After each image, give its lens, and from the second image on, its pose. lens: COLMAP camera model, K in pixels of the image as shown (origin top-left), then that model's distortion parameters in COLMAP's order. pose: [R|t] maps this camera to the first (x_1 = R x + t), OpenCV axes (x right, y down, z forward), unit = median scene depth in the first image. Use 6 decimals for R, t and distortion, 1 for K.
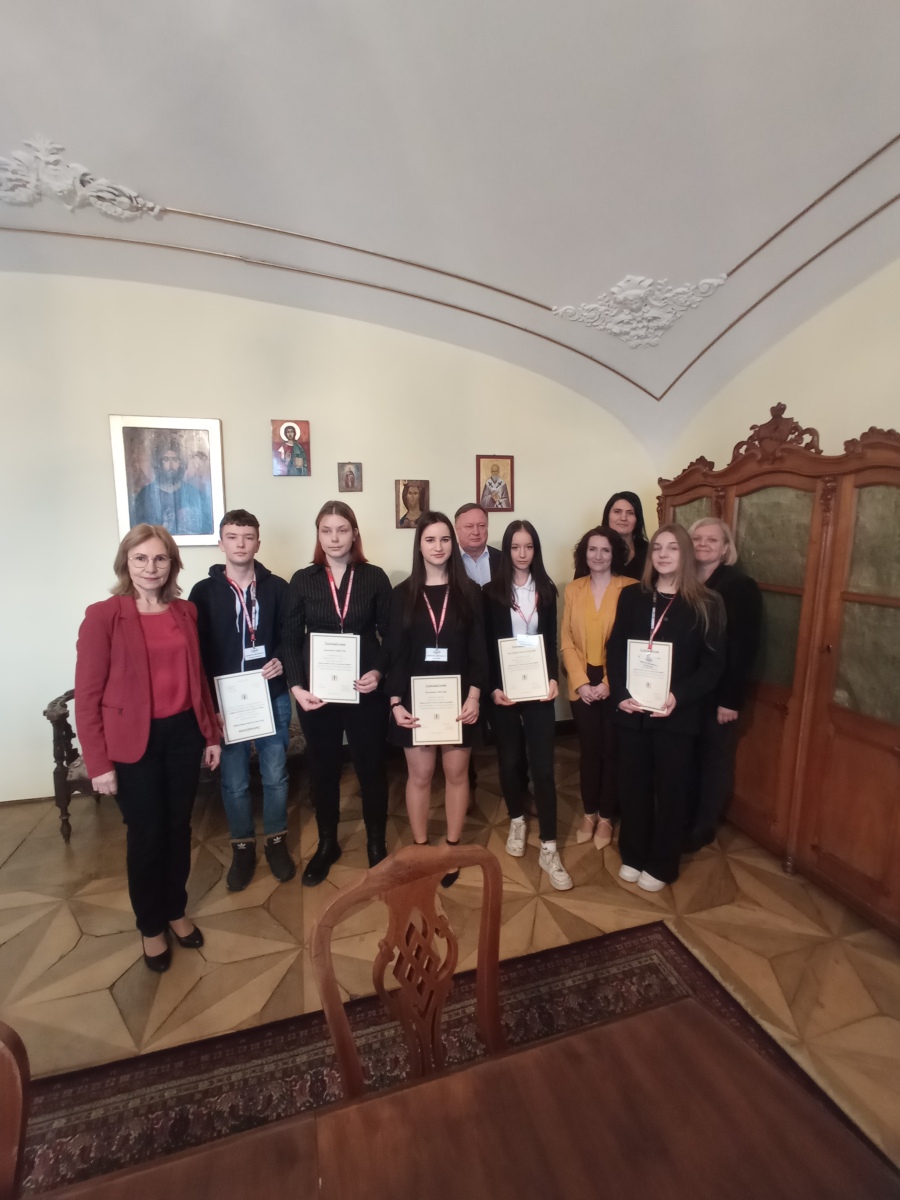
lens RADIAL K [[545.2, 0, 451.4], [0, 545.2, 596.8], [0, 0, 1]] dist [-0.002236, 0.000525]
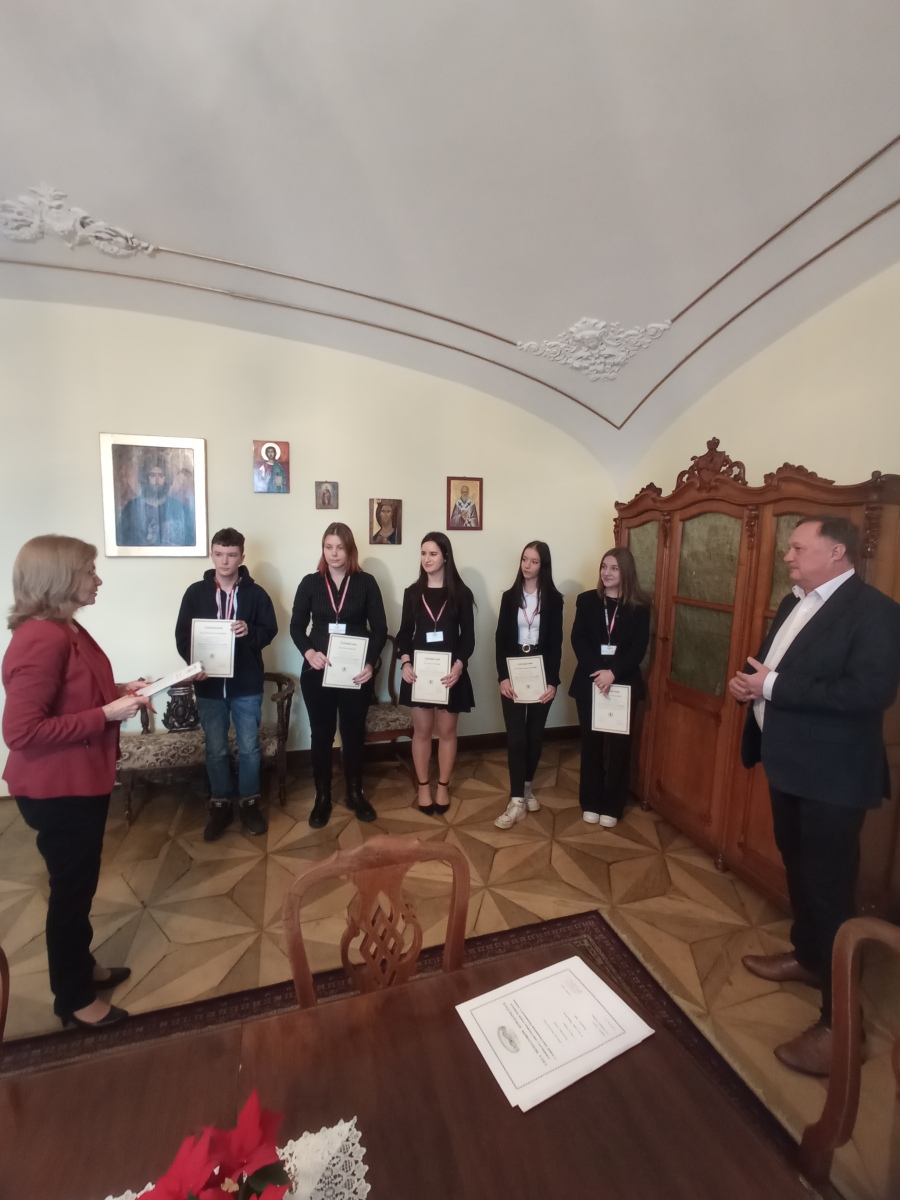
lens RADIAL K [[545.2, 0, 451.4], [0, 545.2, 596.8], [0, 0, 1]] dist [-0.002236, 0.000525]
pose [[0.999721, 0.018175, 0.015088, 0.061330], [-0.017737, 0.999431, -0.028694, 0.007219], [-0.015601, 0.028419, 0.999474, -0.084563]]
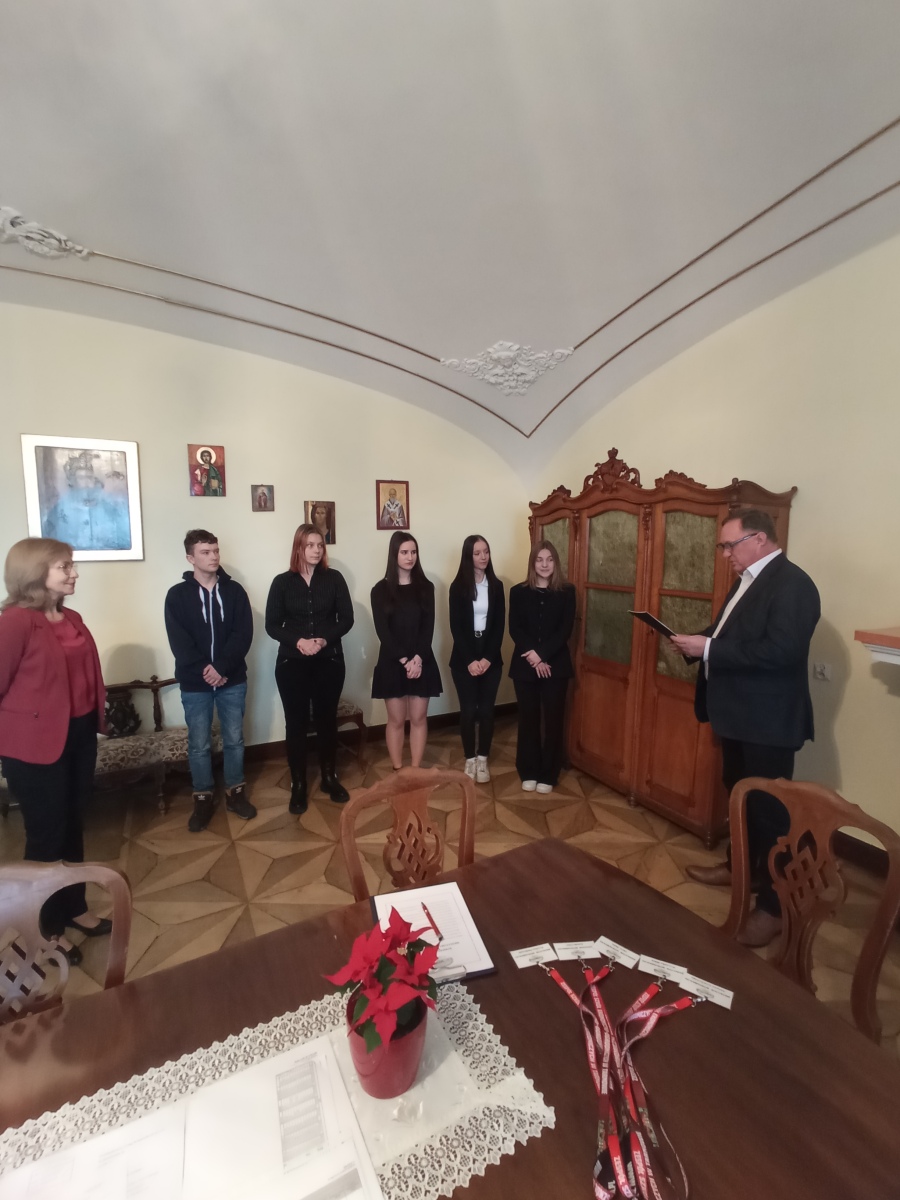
lens RADIAL K [[550.6, 0, 452.4], [0, 550.6, 597.5], [0, 0, 1]] dist [-0.035035, 0.025201]
pose [[0.977876, -0.020771, 0.208153, -0.063880], [0.027650, 0.999162, -0.030193, 0.035886], [-0.207352, 0.035281, 0.977630, -0.206727]]
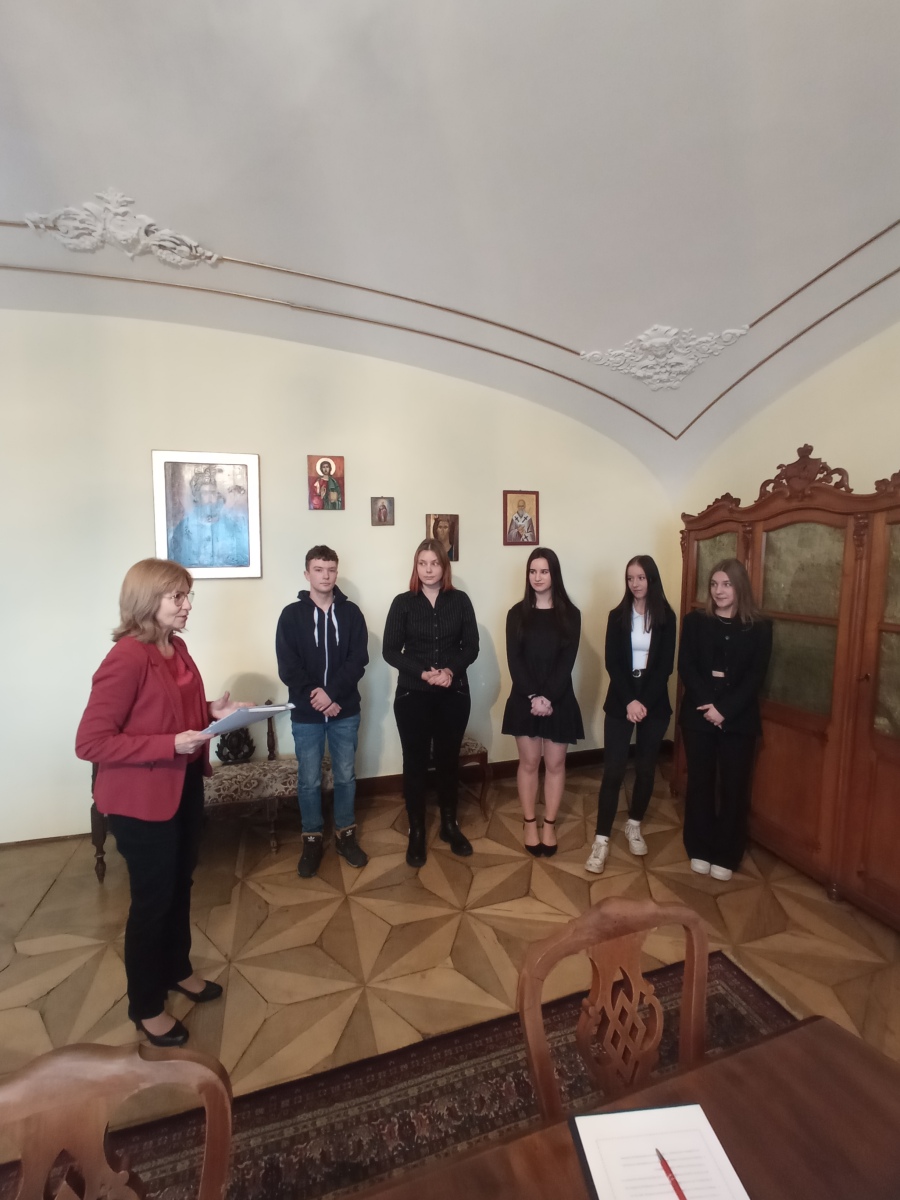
lens RADIAL K [[545.2, 0, 451.4], [0, 545.2, 596.8], [0, 0, 1]] dist [-0.002236, 0.000525]
pose [[0.999544, -0.000607, 0.030197, -0.122896], [0.002304, 0.998417, -0.056190, -0.001717], [-0.030115, 0.056234, 0.997963, -0.021644]]
